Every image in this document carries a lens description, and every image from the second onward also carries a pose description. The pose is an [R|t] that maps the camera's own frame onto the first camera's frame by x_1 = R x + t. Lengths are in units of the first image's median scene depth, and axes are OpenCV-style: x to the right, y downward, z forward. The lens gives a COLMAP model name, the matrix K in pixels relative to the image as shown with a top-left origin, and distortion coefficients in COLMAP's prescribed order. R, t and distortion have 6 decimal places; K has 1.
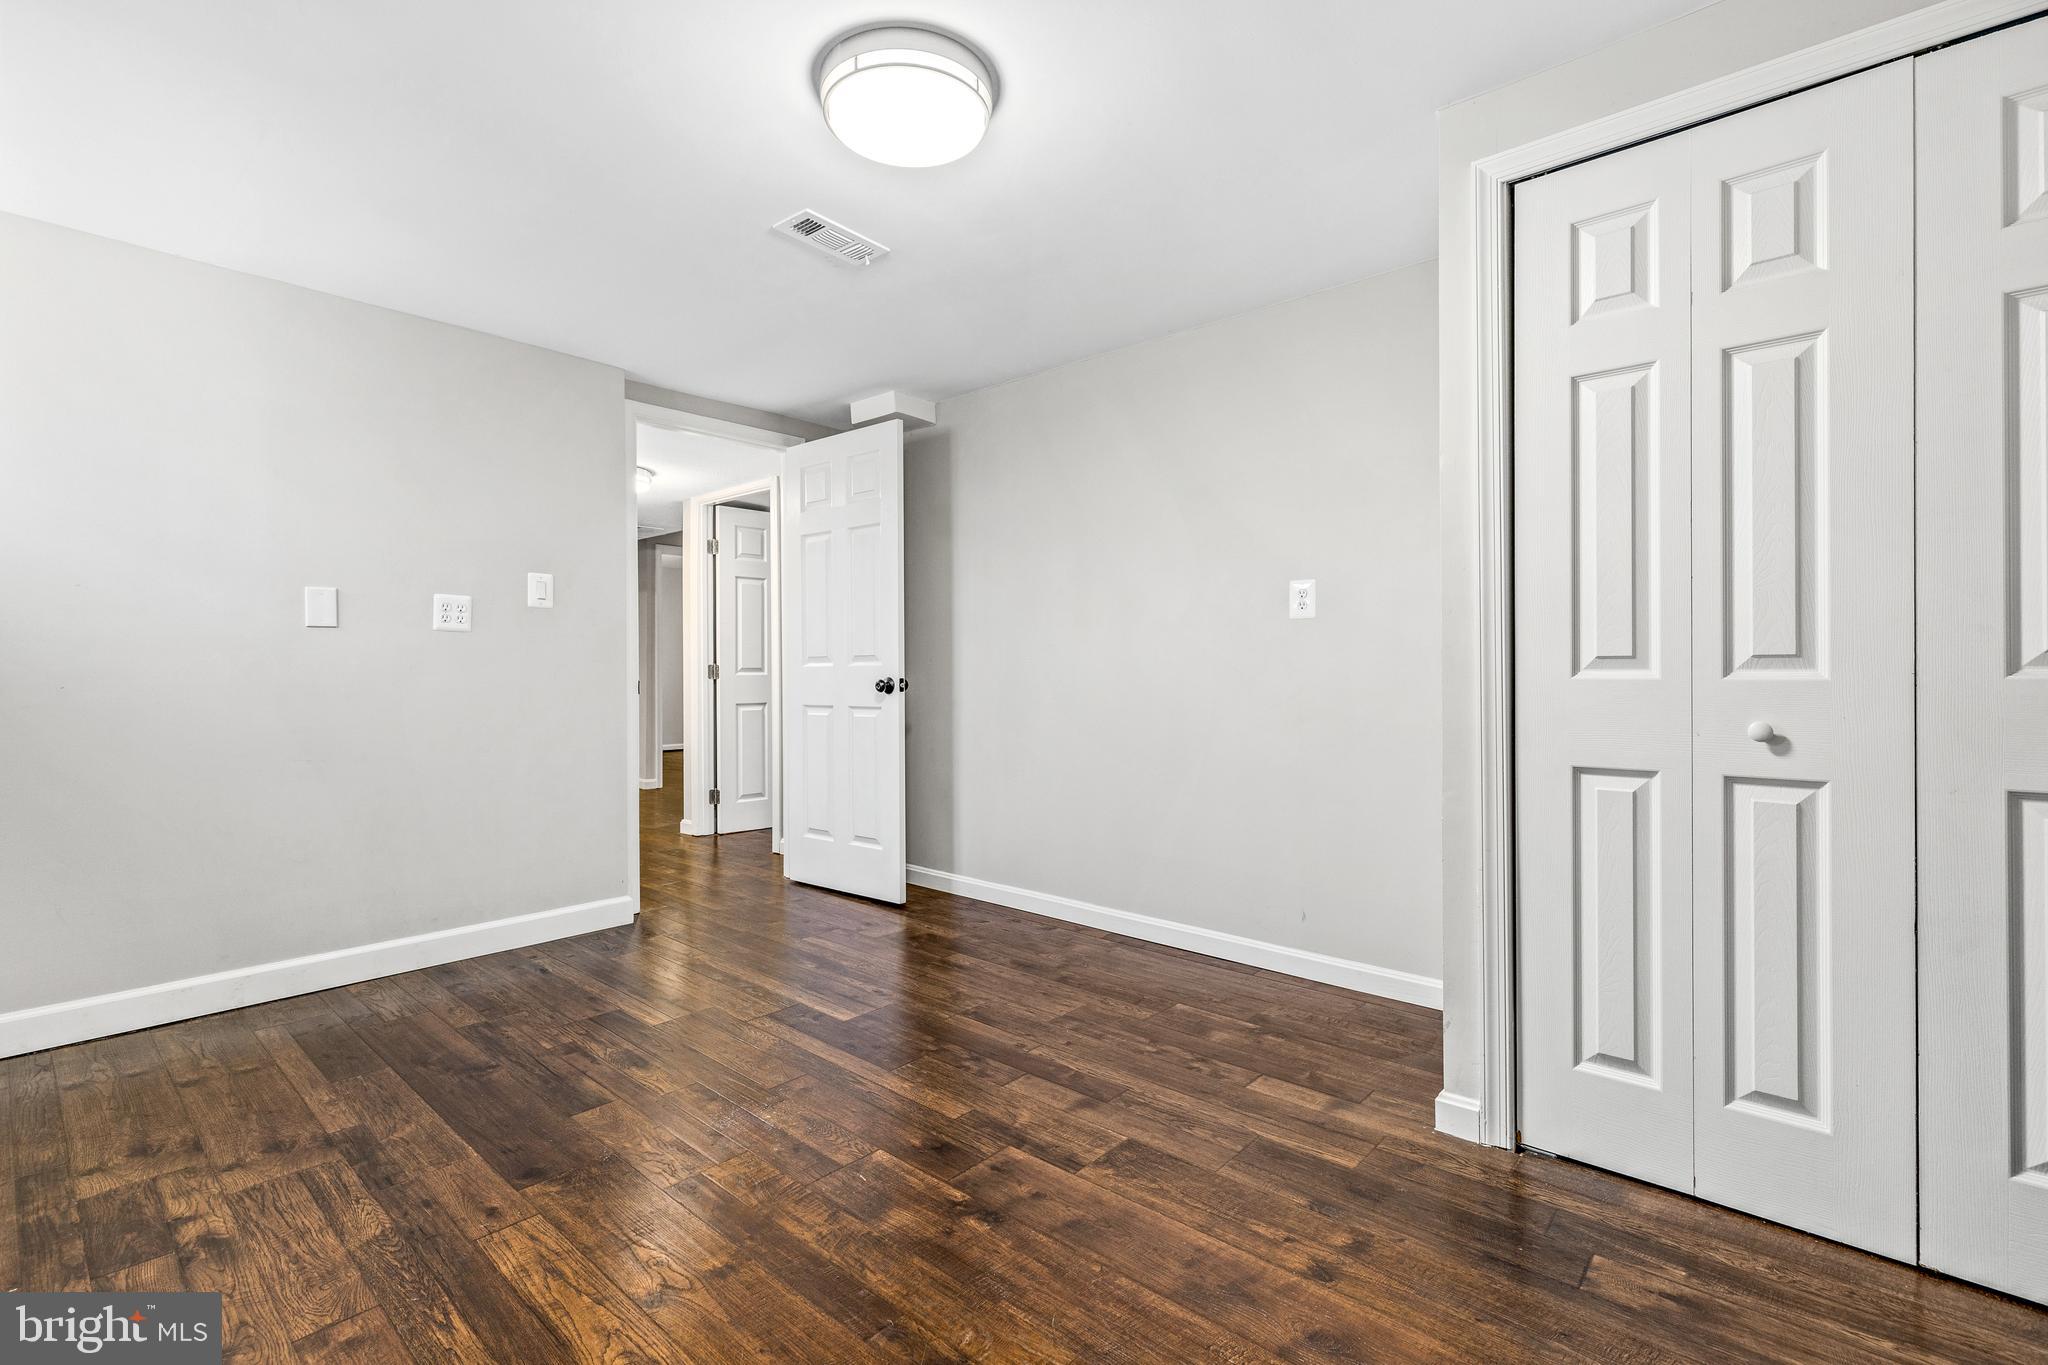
lens RADIAL K [[919.4, 0, 1030.8], [0, 919.4, 675.2], [0, 0, 1]] dist [0.000472, -0.000109]
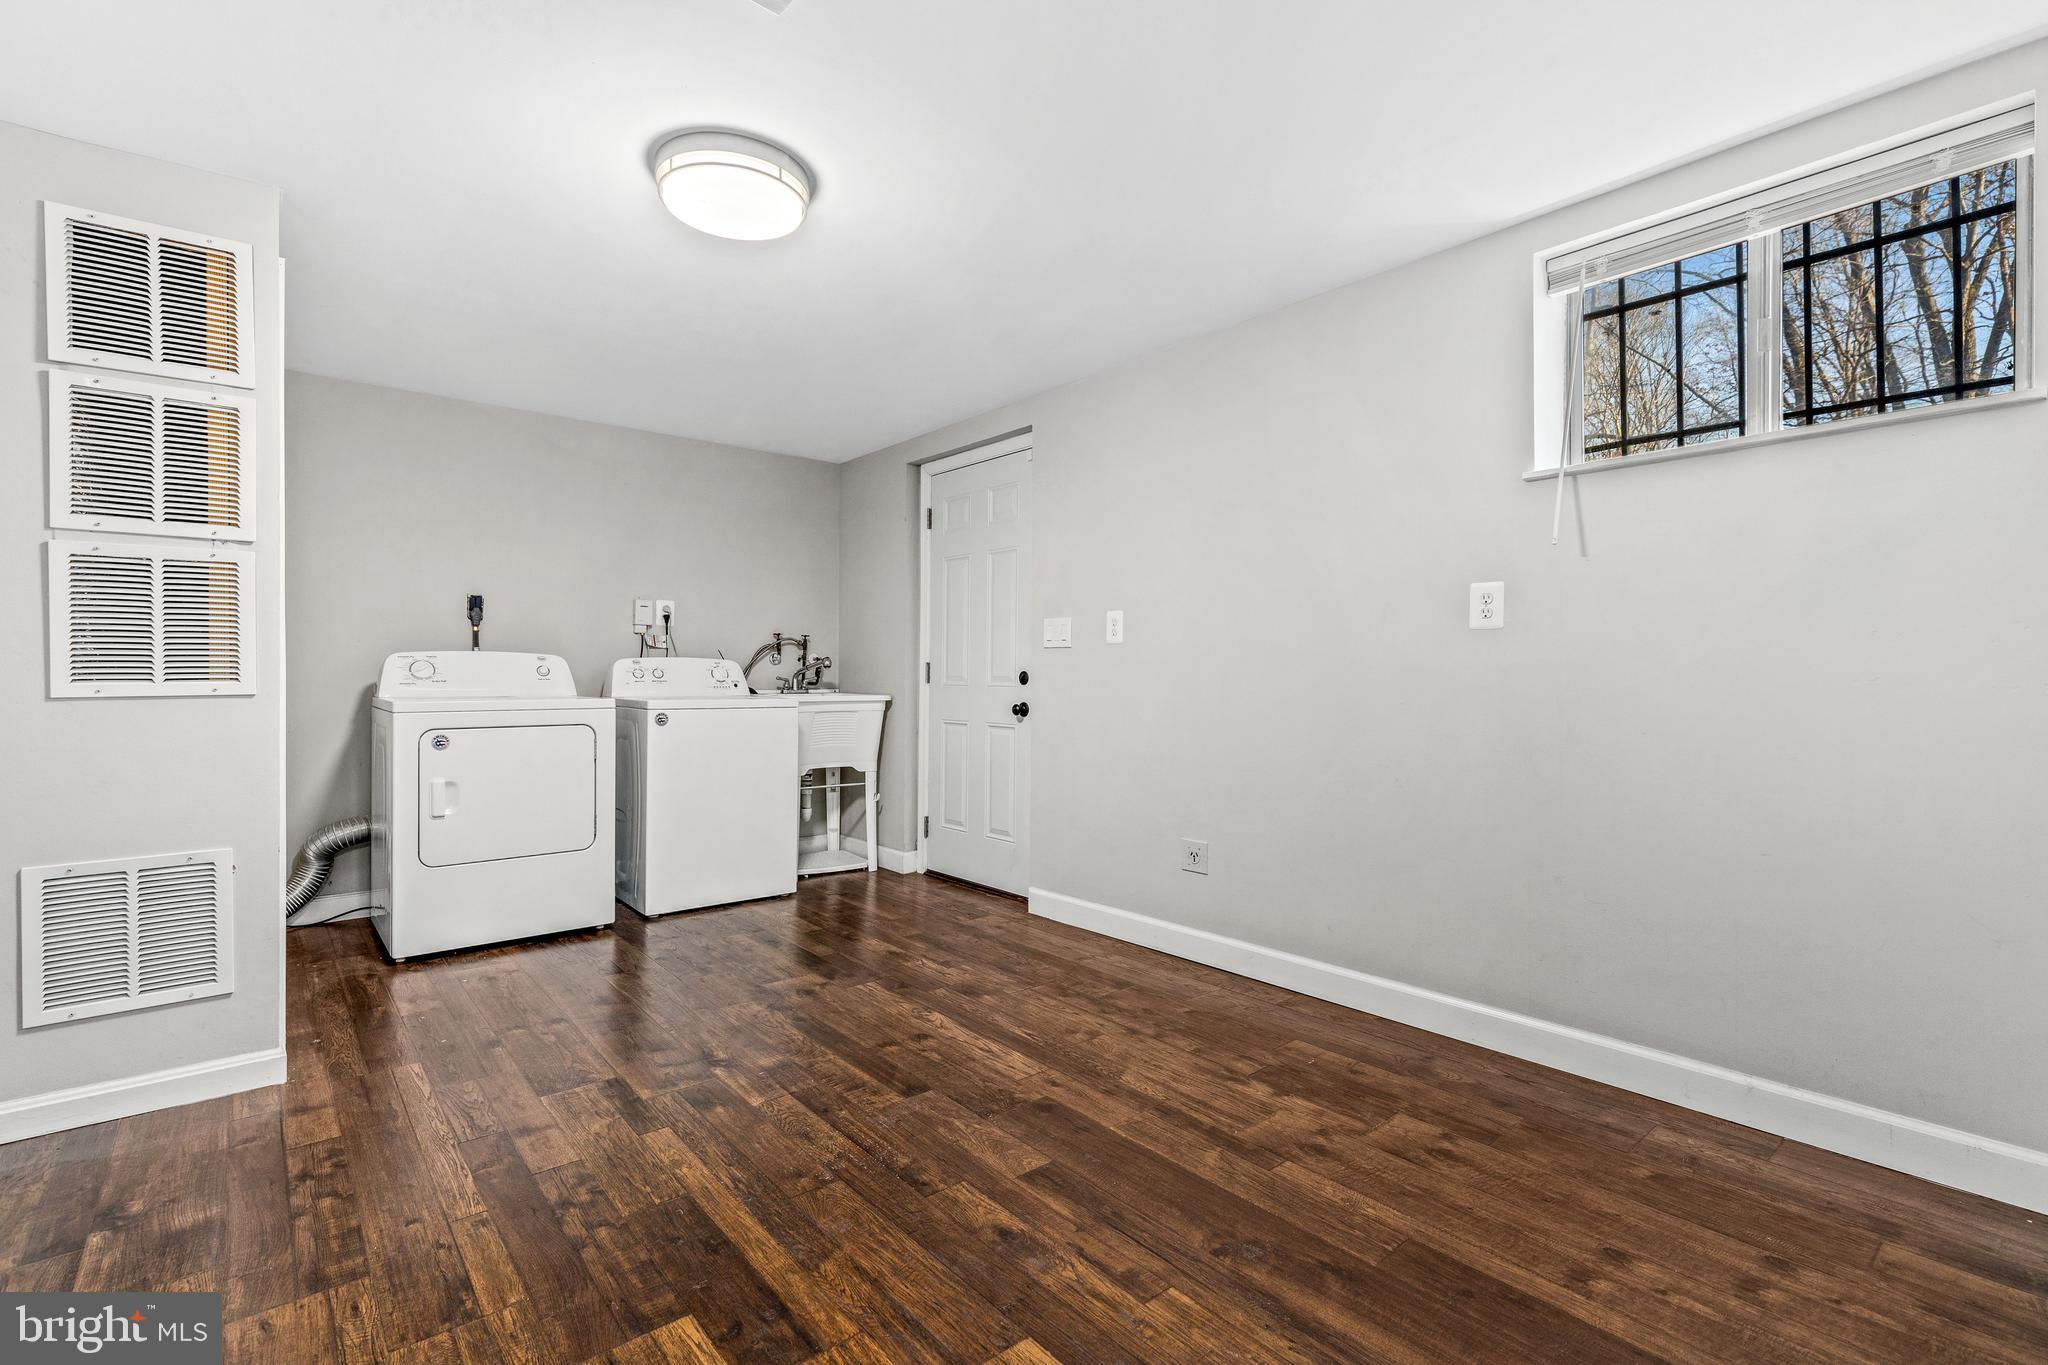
lens RADIAL K [[919.4, 0, 1030.8], [0, 919.4, 675.2], [0, 0, 1]] dist [0.000472, -0.000109]
pose [[-0.989839, 0.001619, 0.142186, -0.665653], [0.001577, 0.999999, -0.000409, -0.009781], [-0.142186, -0.000180, -0.989840, 2.085611]]
